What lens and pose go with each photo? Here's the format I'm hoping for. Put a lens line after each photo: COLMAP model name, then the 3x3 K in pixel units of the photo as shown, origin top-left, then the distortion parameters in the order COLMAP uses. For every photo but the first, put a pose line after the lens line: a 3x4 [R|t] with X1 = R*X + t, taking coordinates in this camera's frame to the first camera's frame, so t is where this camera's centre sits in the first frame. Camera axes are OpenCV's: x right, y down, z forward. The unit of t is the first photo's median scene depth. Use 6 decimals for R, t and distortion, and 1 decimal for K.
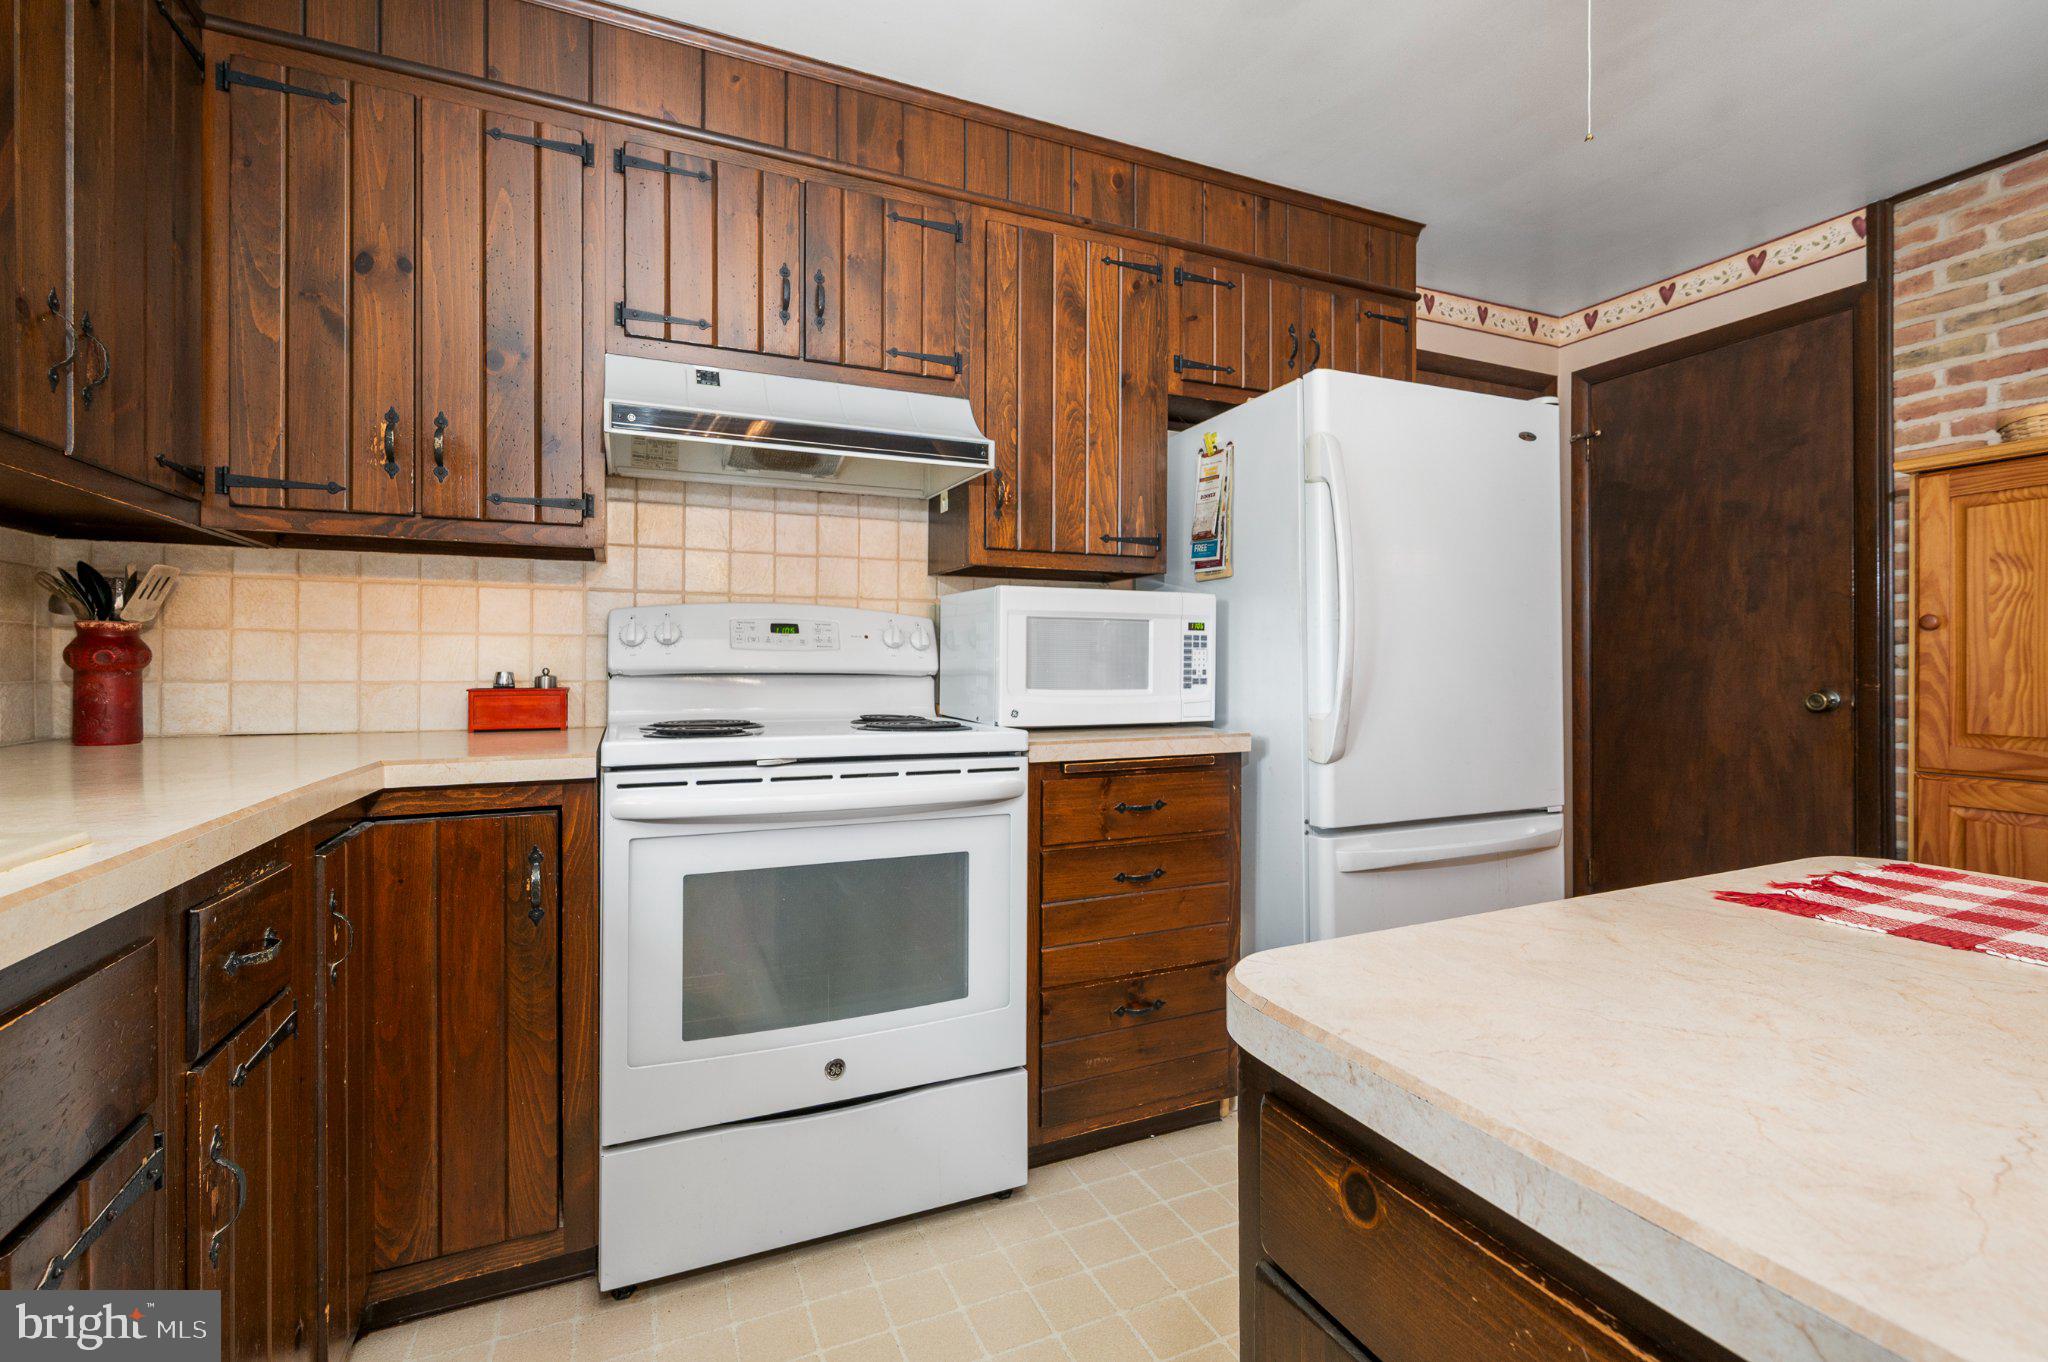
lens RADIAL K [[881.9, 0, 1024.1], [0, 881.9, 667.5], [0, 0, 1]] dist [0.000692, 0.000512]
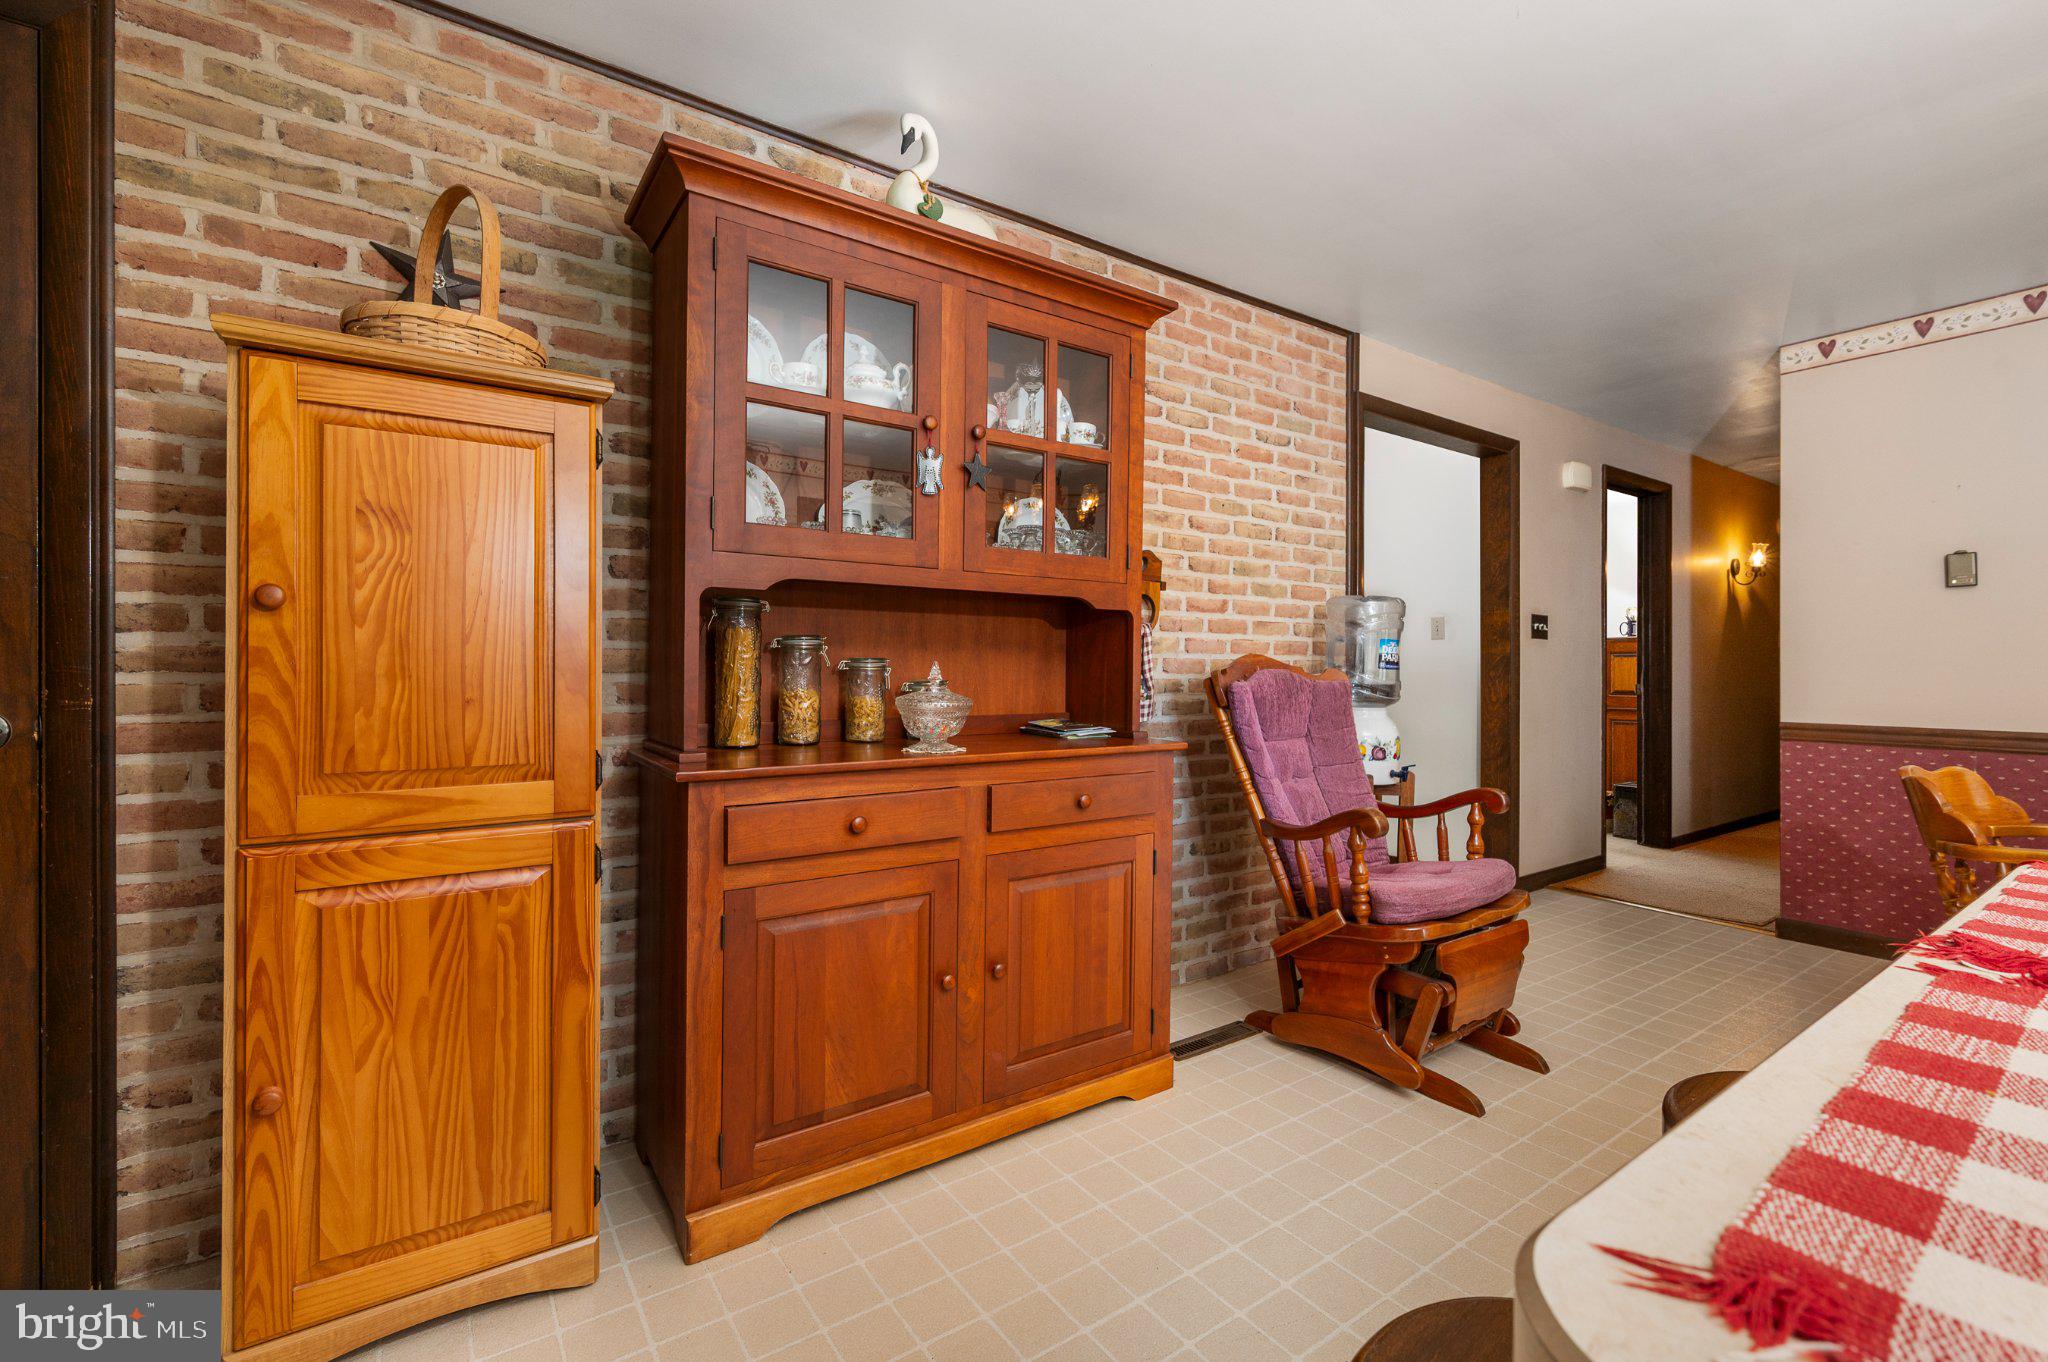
lens RADIAL K [[881.9, 0, 1025.0], [0, 881.9, 672.2], [0, 0, 1]] dist [0.000692, 0.000512]
pose [[-0.189574, 0.000973, 0.981866, 0.353717], [-0.002944, 0.999994, -0.001560, 0.000102], [-0.981862, -0.003186, -0.189570, 0.643569]]
